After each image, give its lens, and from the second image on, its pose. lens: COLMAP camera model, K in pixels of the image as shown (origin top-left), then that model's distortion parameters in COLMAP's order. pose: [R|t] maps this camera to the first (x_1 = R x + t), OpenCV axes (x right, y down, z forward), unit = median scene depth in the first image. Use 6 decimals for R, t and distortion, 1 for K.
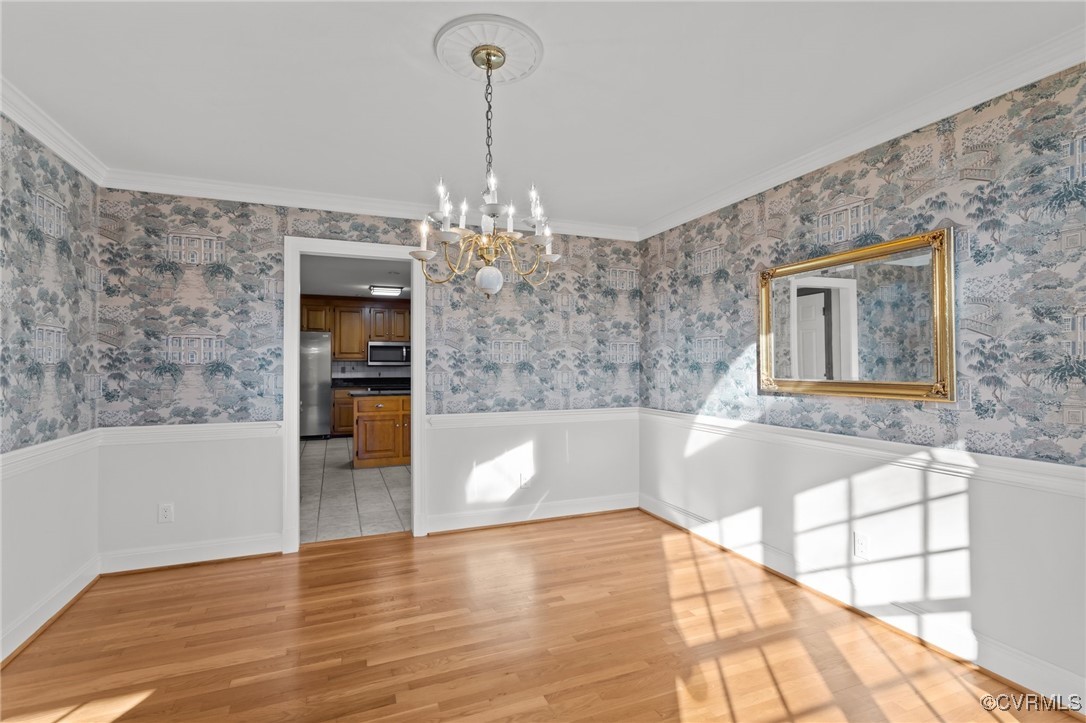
lens RADIAL K [[515.5, 0, 542.5], [0, 515.5, 349.8], [0, 0, 1]] dist [0.000249, -0.000330]
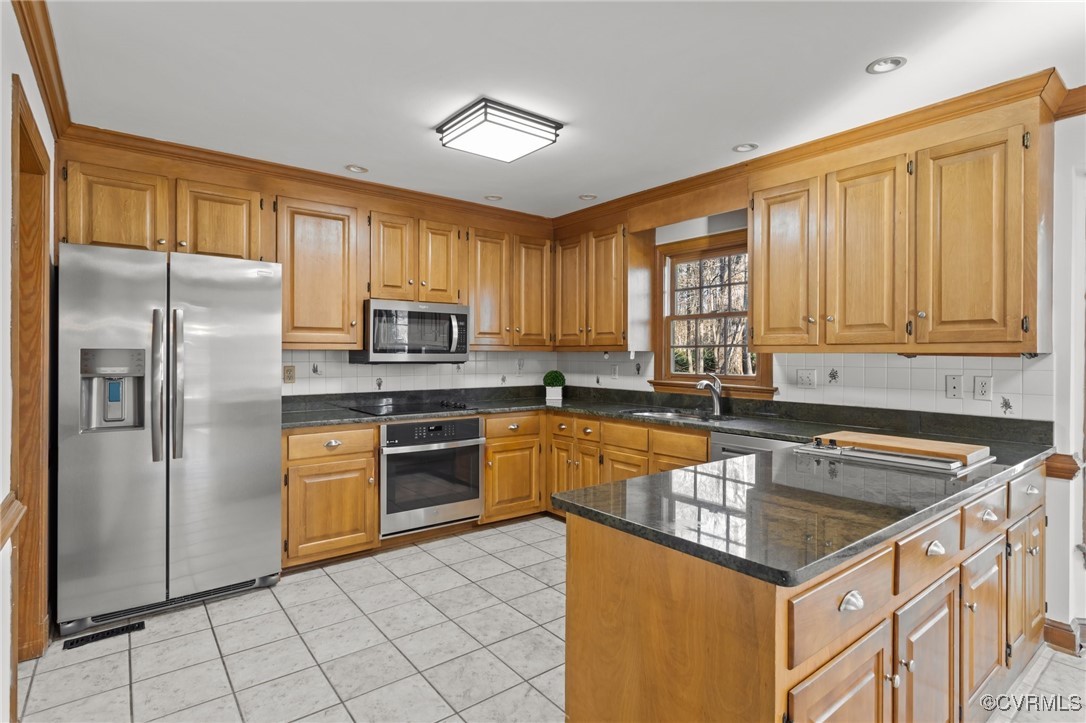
lens RADIAL K [[547.9, 0, 542.6], [0, 547.9, 350.7], [0, 0, 1]] dist [-0.000047, -0.000272]
pose [[0.965166, 0.003752, 0.261611, -0.318674], [-0.007748, 0.999869, 0.014244, 0.014616], [-0.261523, -0.015775, 0.965068, 0.576668]]
